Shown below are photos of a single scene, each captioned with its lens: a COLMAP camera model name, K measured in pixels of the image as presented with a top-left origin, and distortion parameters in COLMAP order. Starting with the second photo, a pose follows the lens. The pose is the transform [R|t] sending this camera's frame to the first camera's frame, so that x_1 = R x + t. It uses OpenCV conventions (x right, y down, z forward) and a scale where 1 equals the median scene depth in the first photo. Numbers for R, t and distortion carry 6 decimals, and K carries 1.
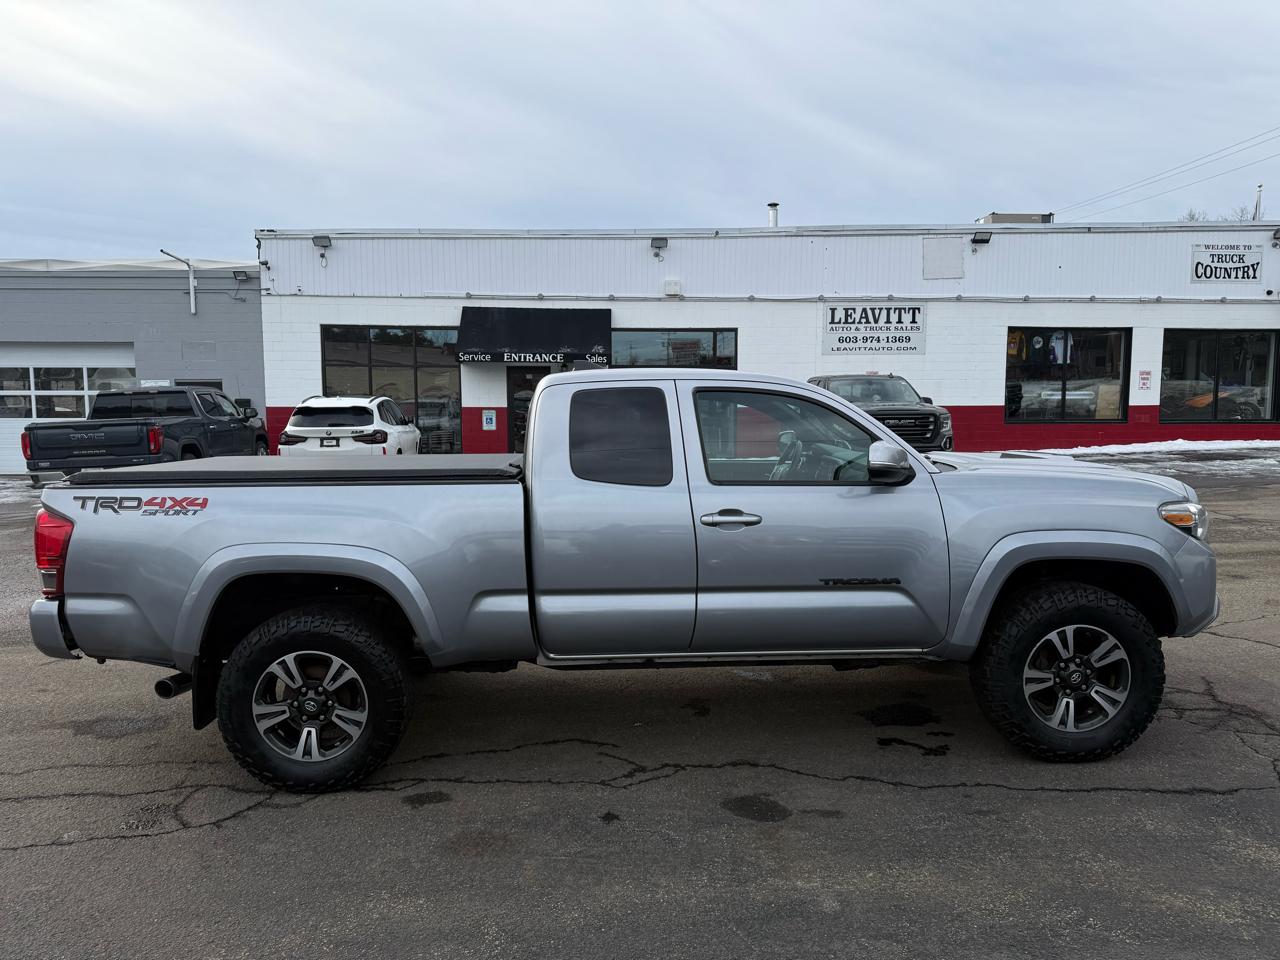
lens RADIAL K [[885.6, 0, 641.6], [0, 885.6, 475.1], [0, 0, 1]] dist [0.107739, -0.158450]
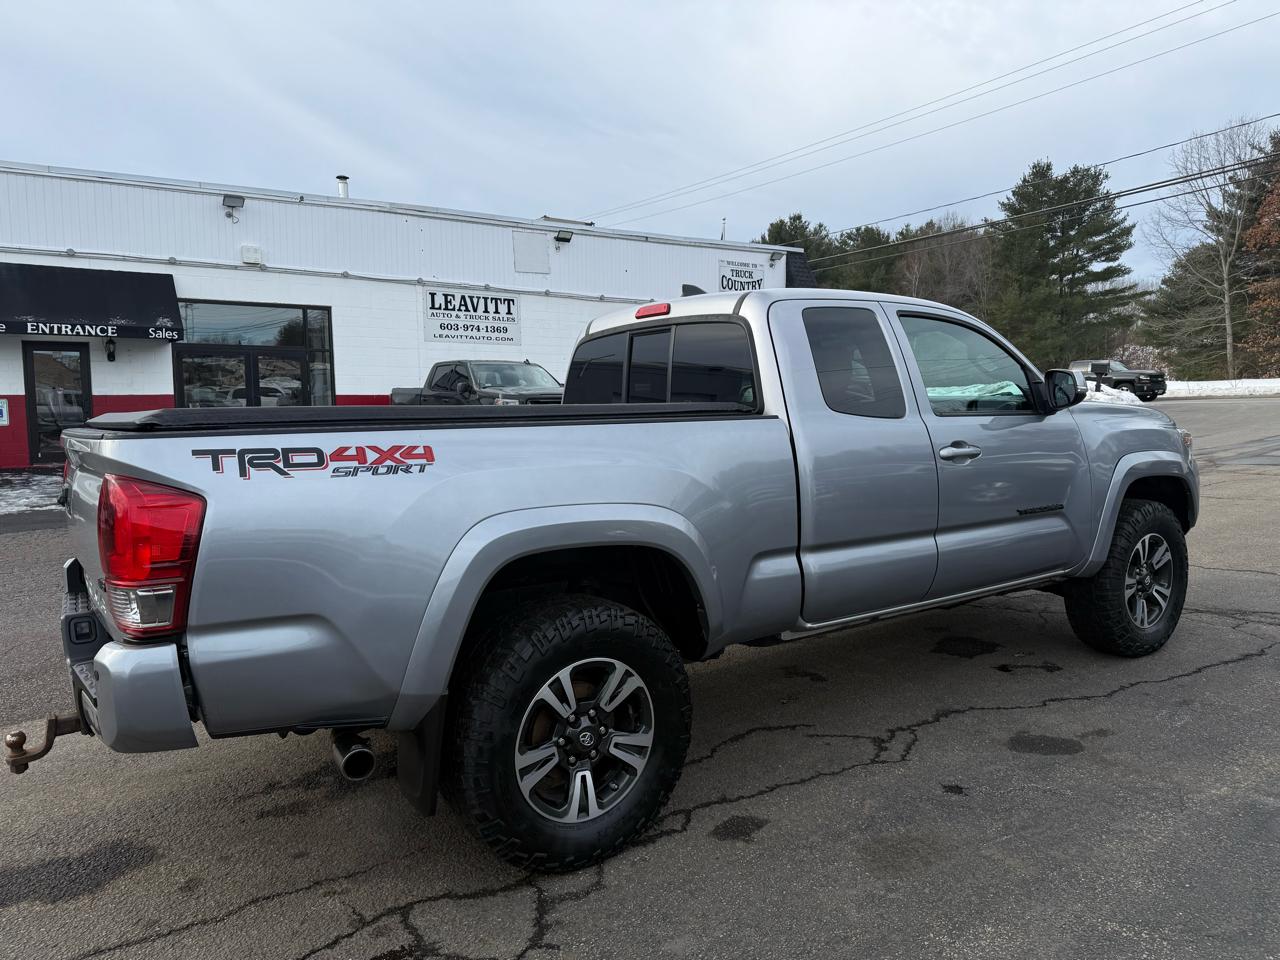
lens RADIAL K [[885.6, 0, 641.6], [0, 885.6, 475.1], [0, 0, 1]] dist [0.107739, -0.158450]
pose [[0.840471, -0.048477, 0.539683, -0.652764], [0.049702, 0.998688, 0.012305, 0.043050], [-0.539572, 0.016481, 0.841778, 0.366268]]
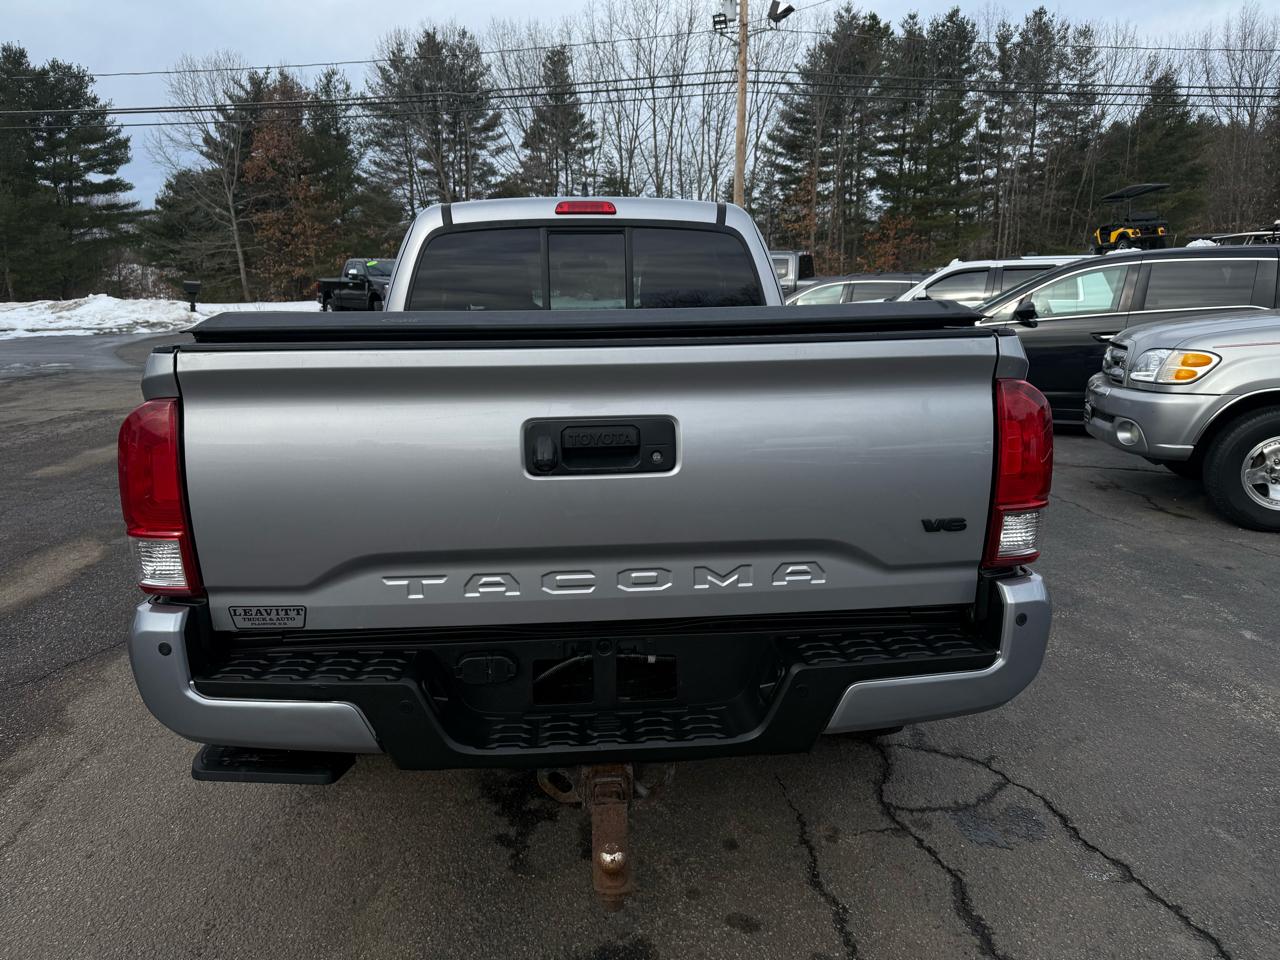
lens RADIAL K [[901.4, 0, 636.6], [0, 901.4, 482.8], [0, 0, 1]] dist [0.004872, -0.008117]
pose [[-0.024584, -0.176992, 0.983905, -1.039697], [0.082833, 0.980458, 0.178441, -0.008010], [-0.996260, 0.085887, -0.009443, 1.131153]]
